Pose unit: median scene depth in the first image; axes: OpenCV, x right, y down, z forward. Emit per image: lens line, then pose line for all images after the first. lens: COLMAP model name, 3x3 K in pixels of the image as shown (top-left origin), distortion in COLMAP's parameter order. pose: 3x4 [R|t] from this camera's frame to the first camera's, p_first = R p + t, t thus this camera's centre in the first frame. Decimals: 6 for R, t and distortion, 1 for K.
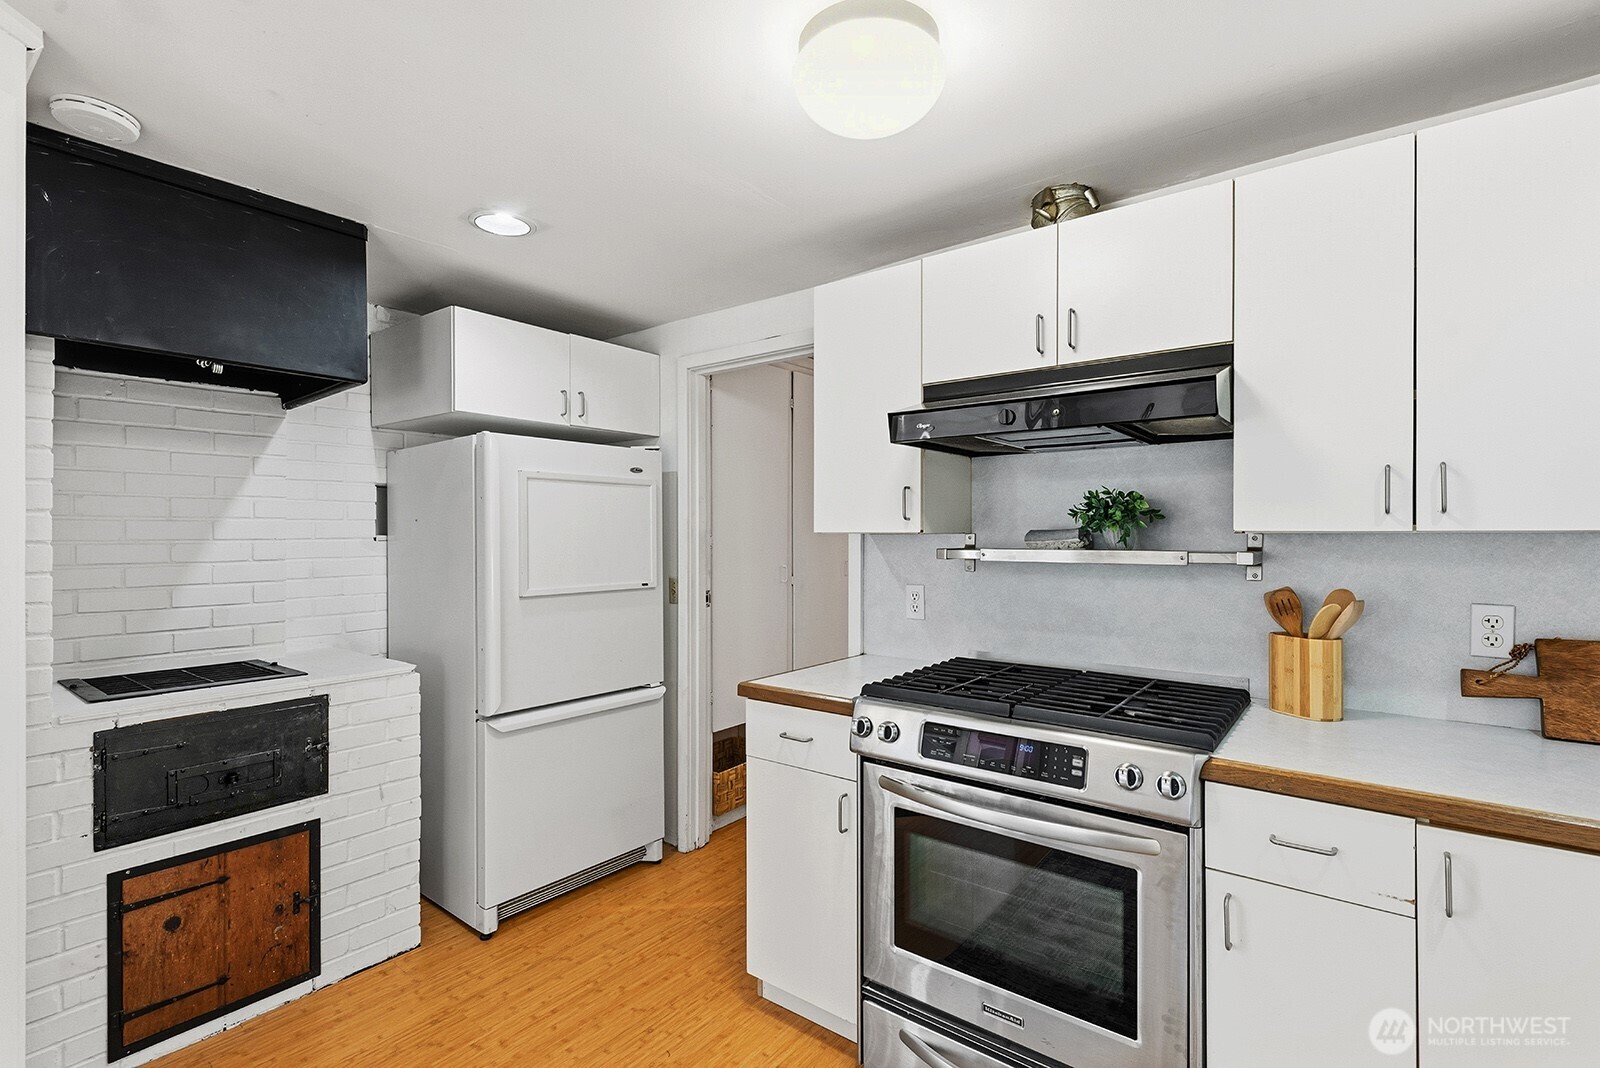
lens RADIAL K [[741.8, 0, 800.0], [0, 741.8, 534.0], [0, 0, 1]] dist [0.004419, -0.000726]
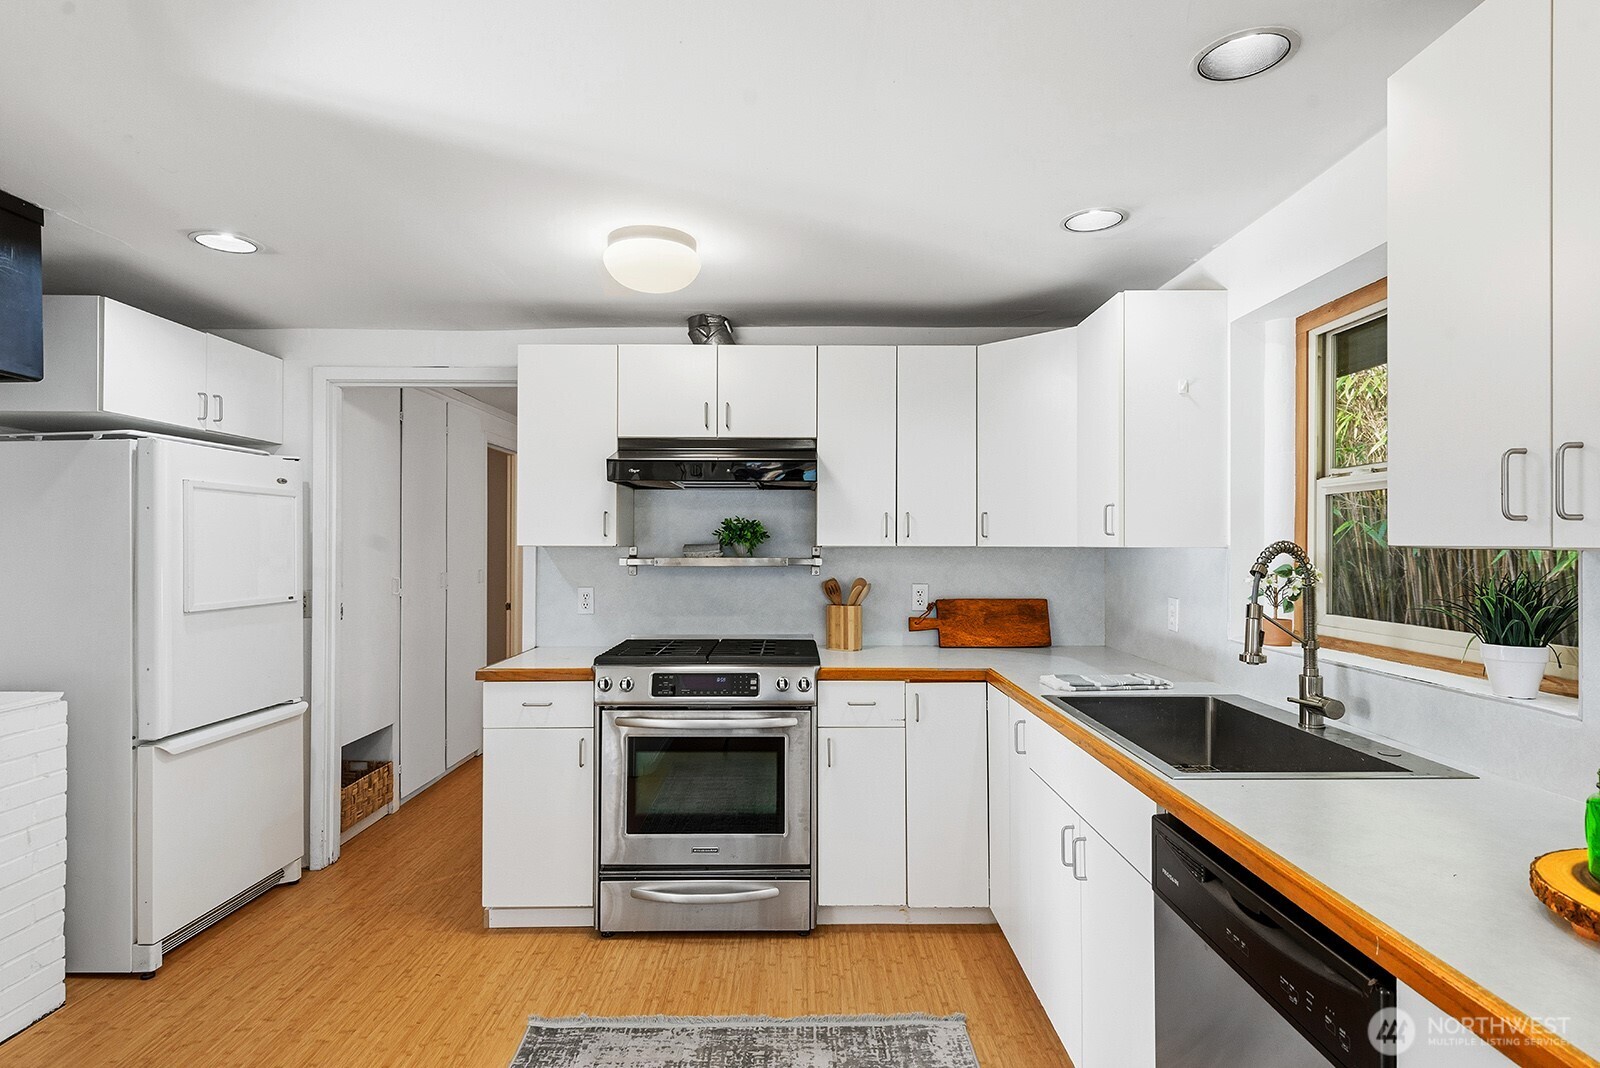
lens RADIAL K [[827.6, 0, 800.0], [0, 827.6, 534.0], [0, 0, 1]] dist [0.001405, -0.000662]
pose [[0.787105, 0.011364, 0.616714, -0.533722], [-0.002185, 0.999875, -0.015635, -0.001000], [-0.616815, 0.010959, 0.787032, -0.418875]]
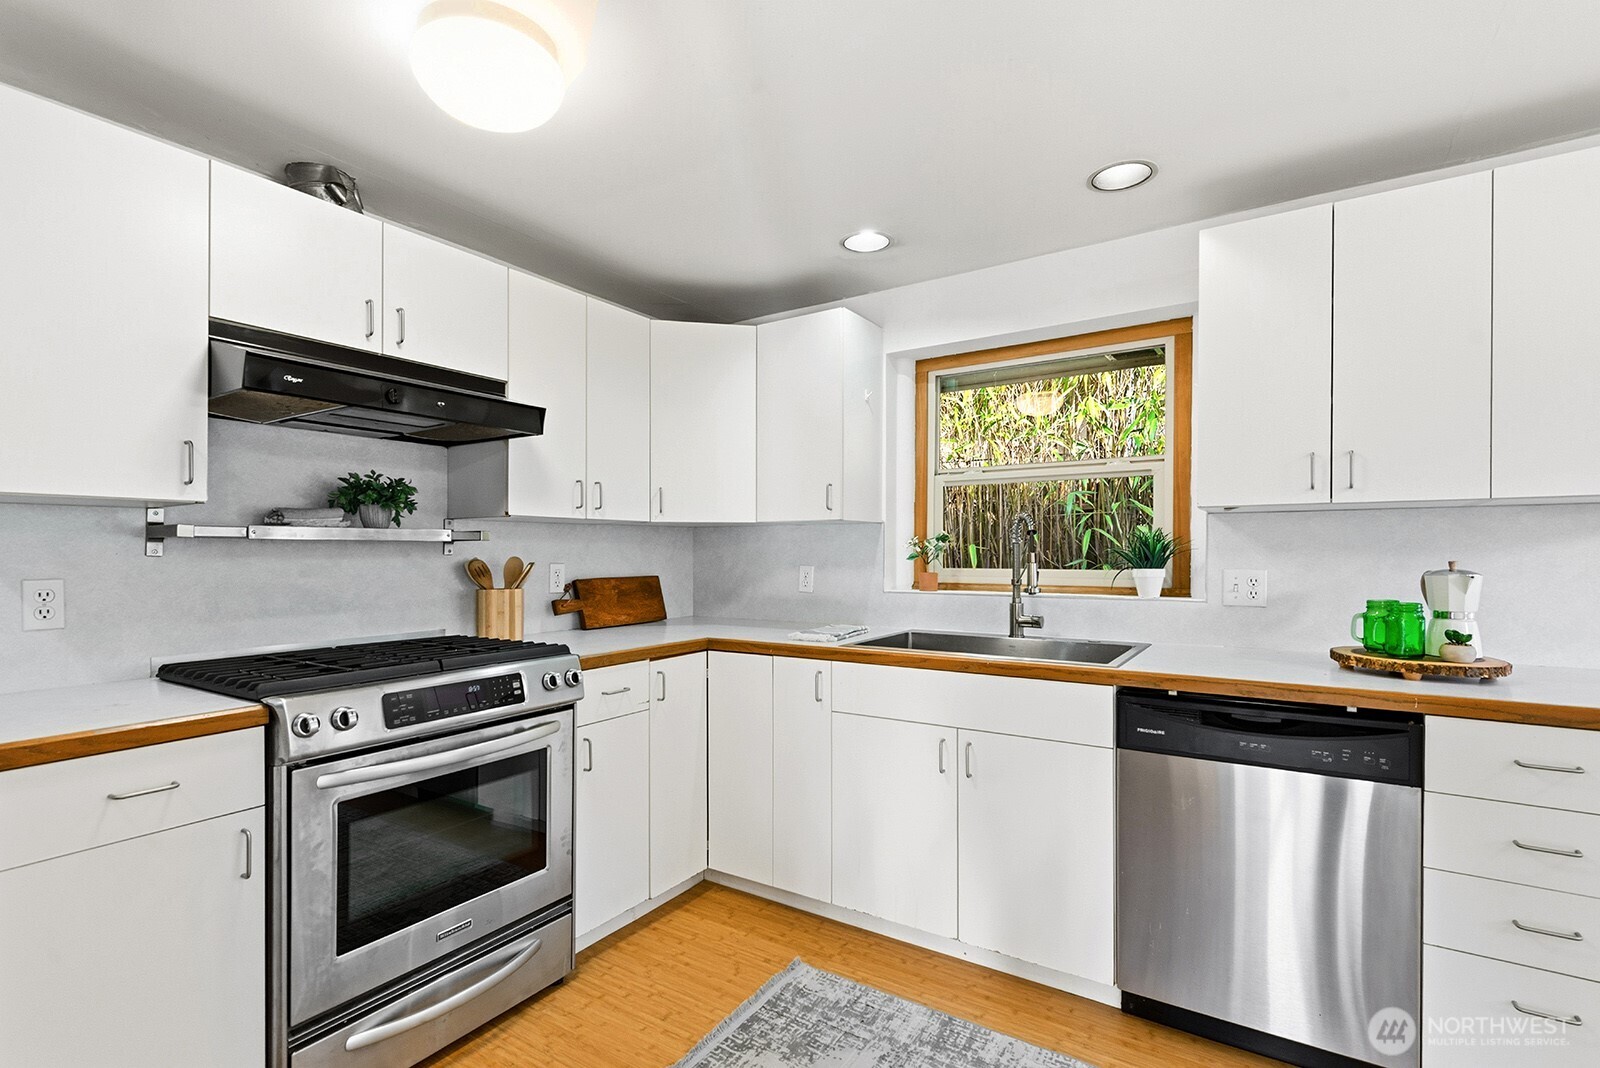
lens RADIAL K [[745.1, 0, 801.0], [0, 745.1, 552.4], [0, 0, 1]] dist [0.000430, -0.000204]
pose [[-0.085351, 0.001386, 0.996350, -0.728023], [0.003335, 0.999994, -0.001105, 0.058452], [-0.996345, 0.003228, -0.085355, 0.457115]]
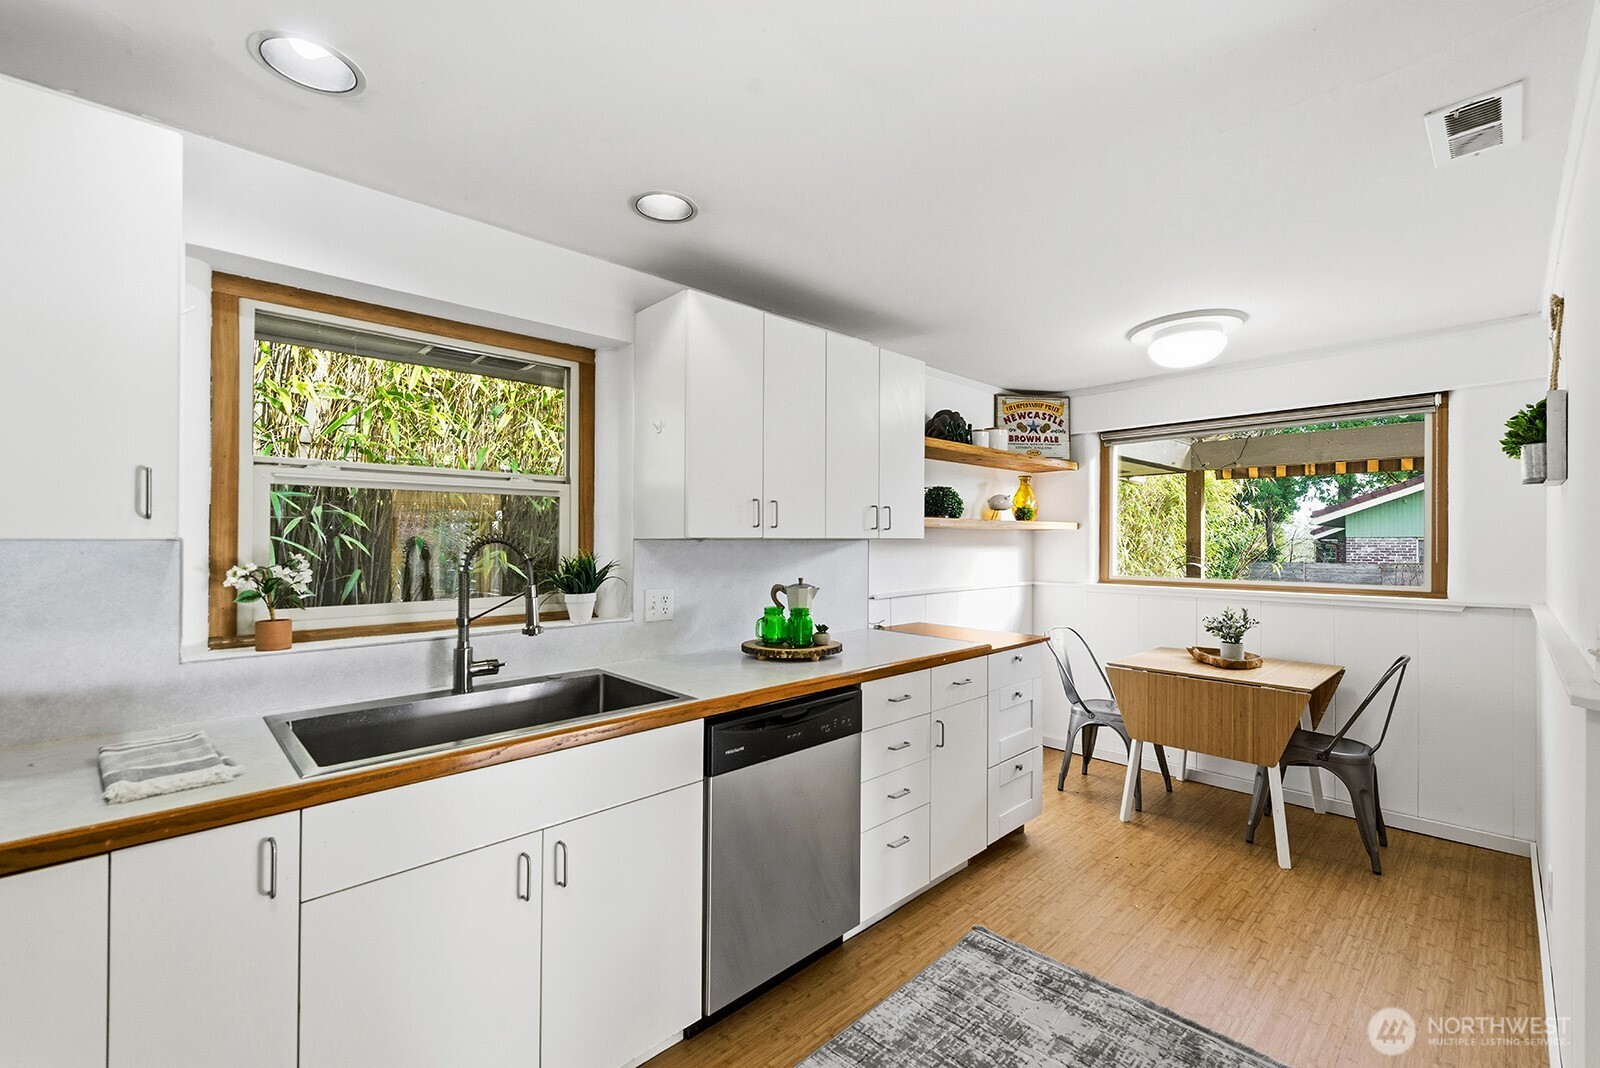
lens RADIAL K [[652.9, 0, 796.9], [0, 652.9, 542.1], [0, 0, 1]] dist [0.000665, 0.000085]
pose [[-0.990484, 0.005726, 0.137512, -0.042328], [0.005520, 0.999983, -0.001880, 0.006023], [-0.137520, -0.001103, -0.990498, 0.792829]]
